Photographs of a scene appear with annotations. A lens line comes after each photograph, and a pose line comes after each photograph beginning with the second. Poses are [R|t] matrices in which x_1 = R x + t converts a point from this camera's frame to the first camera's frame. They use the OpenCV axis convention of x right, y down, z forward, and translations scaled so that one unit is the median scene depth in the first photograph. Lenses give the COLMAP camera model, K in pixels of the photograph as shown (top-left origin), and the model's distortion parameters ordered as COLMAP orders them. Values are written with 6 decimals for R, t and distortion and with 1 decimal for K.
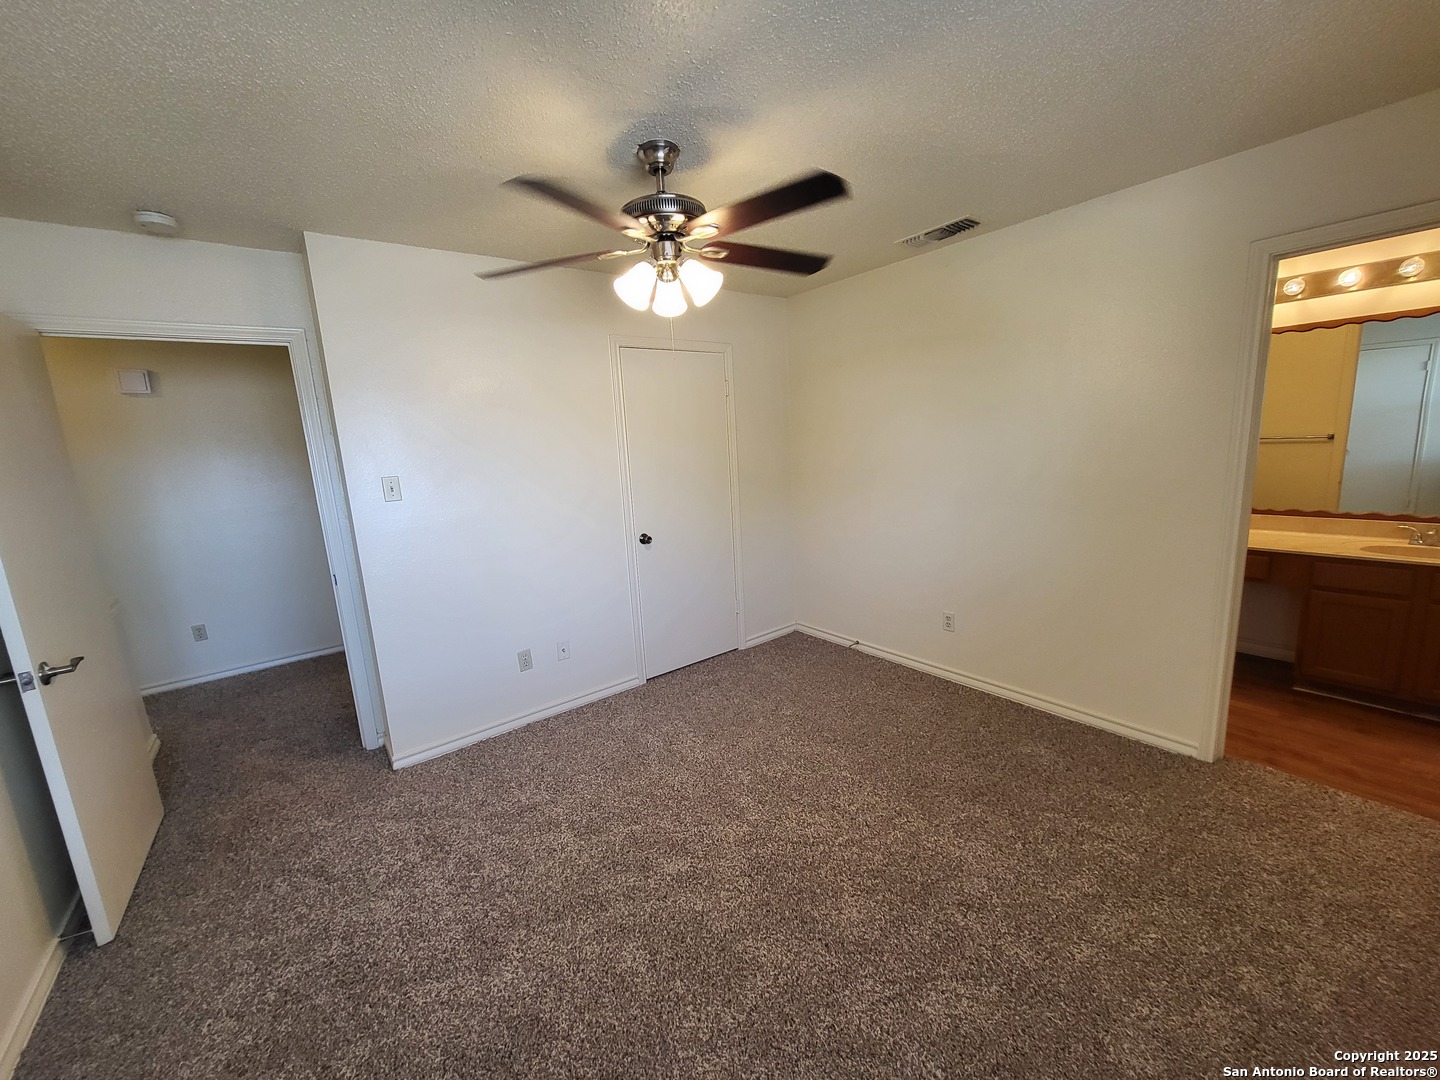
lens RADIAL K [[562.3, 0, 713.1], [0, 562.3, 541.9], [0, 0, 1]] dist [-0.002693, -0.000359]
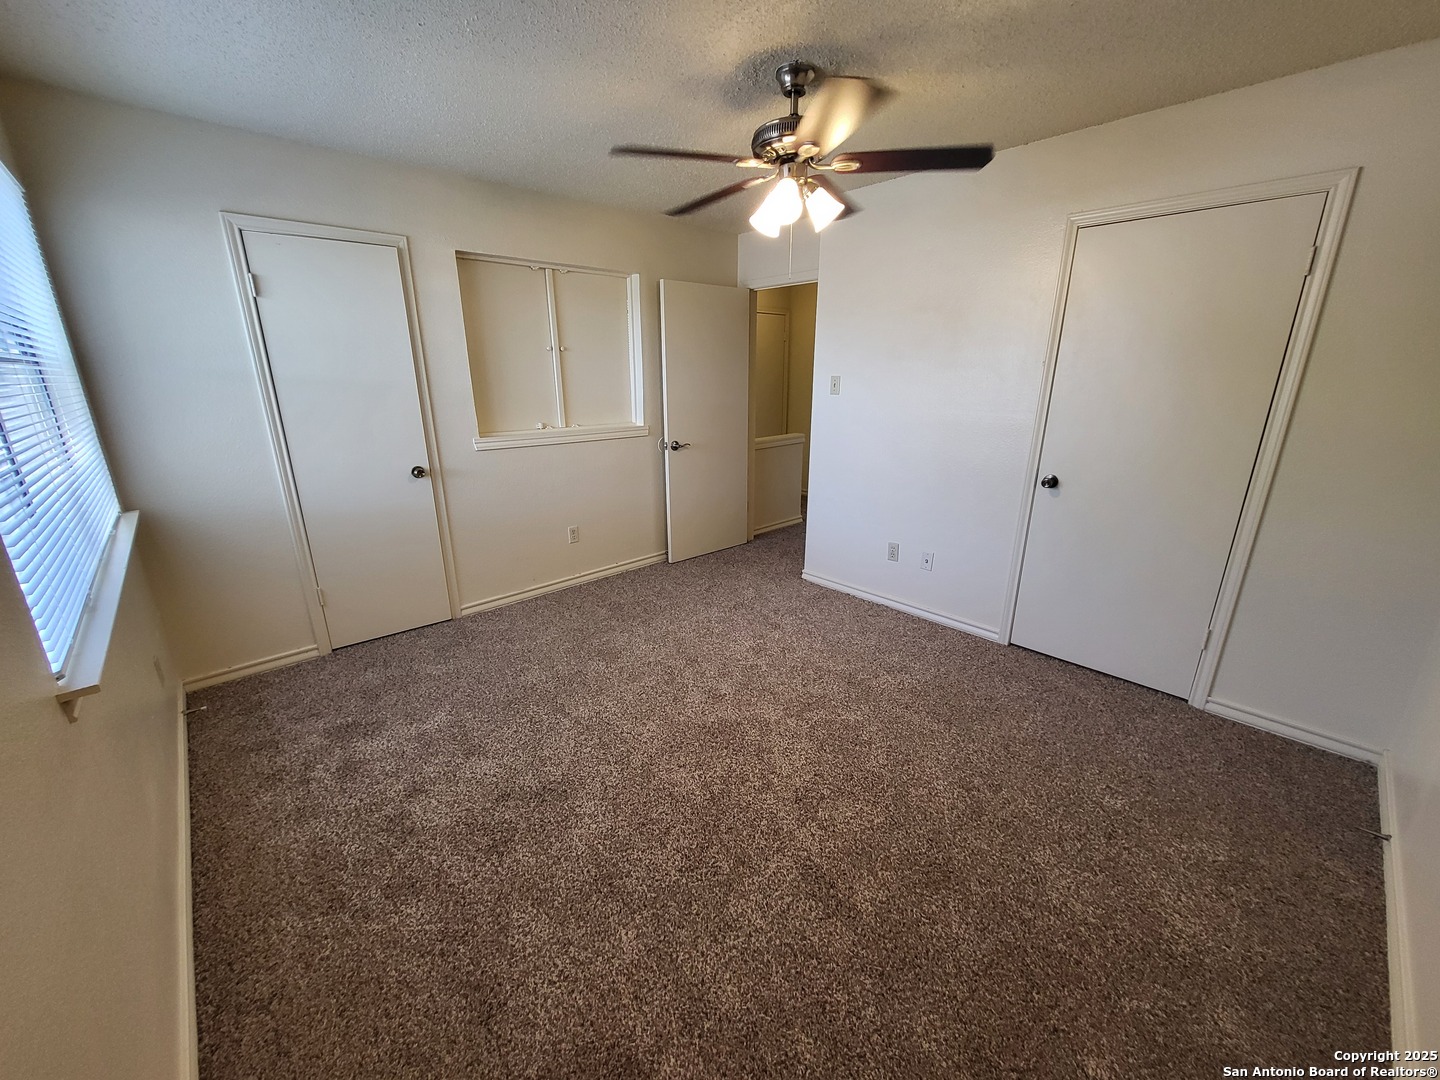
lens RADIAL K [[562.3, 0, 713.1], [0, 562.3, 541.9], [0, 0, 1]] dist [-0.002693, -0.000359]
pose [[0.091185, 0.345534, -0.933966, 0.640346], [-0.180152, 0.928122, 0.325783, -0.104568], [0.979403, 0.138549, 0.146879, 0.444045]]
